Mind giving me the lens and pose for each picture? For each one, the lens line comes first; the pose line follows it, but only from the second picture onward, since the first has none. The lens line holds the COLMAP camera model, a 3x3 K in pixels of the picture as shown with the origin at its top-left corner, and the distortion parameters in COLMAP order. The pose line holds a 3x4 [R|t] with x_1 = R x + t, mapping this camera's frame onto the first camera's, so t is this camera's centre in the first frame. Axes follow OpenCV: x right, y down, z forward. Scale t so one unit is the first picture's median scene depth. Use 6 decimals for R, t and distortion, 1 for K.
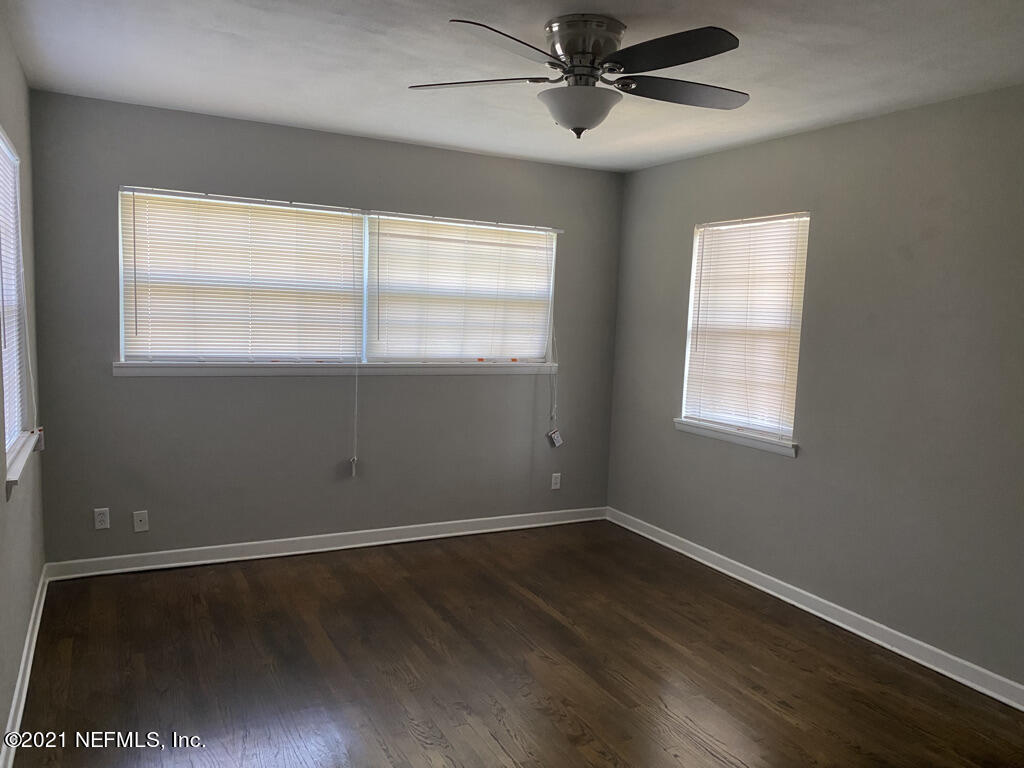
lens RADIAL K [[782.0, 0, 512.0], [0, 782.0, 384.0], [0, 0, 1]] dist [0.027087, -0.003931]
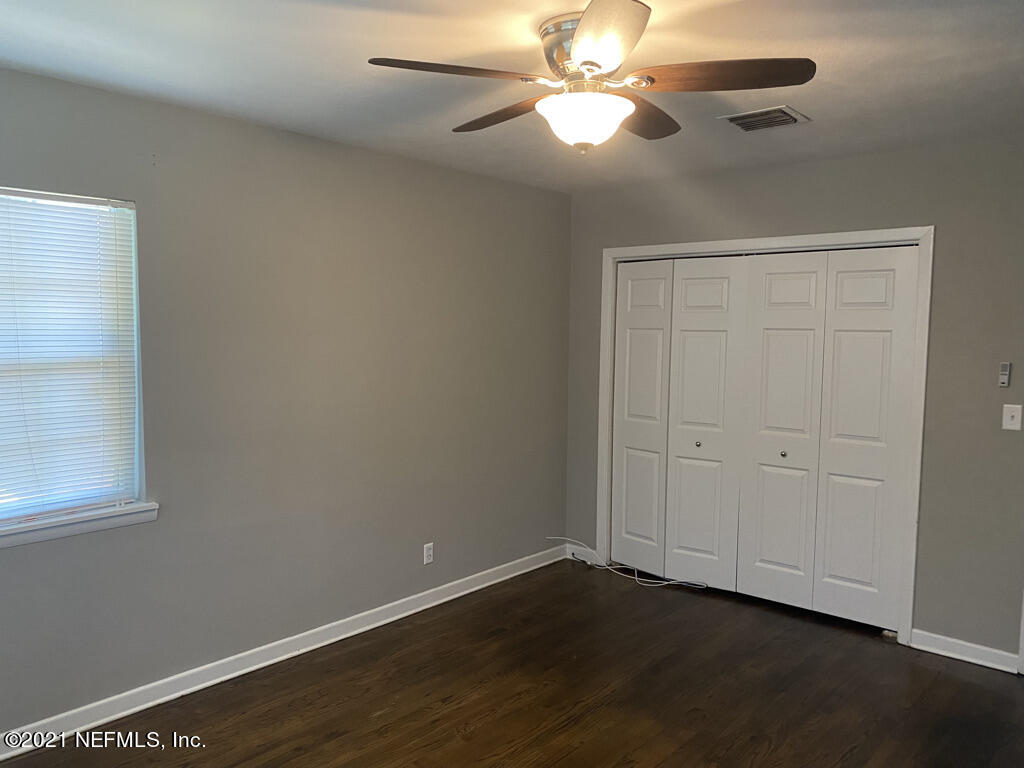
lens RADIAL K [[782.0, 0, 512.0], [0, 782.0, 384.0], [0, 0, 1]] dist [0.027087, -0.003931]
pose [[-0.363006, -0.113988, 0.924788, -0.559569], [0.059076, 0.987677, 0.144928, -0.155682], [-0.929912, 0.107242, -0.351798, 1.084541]]
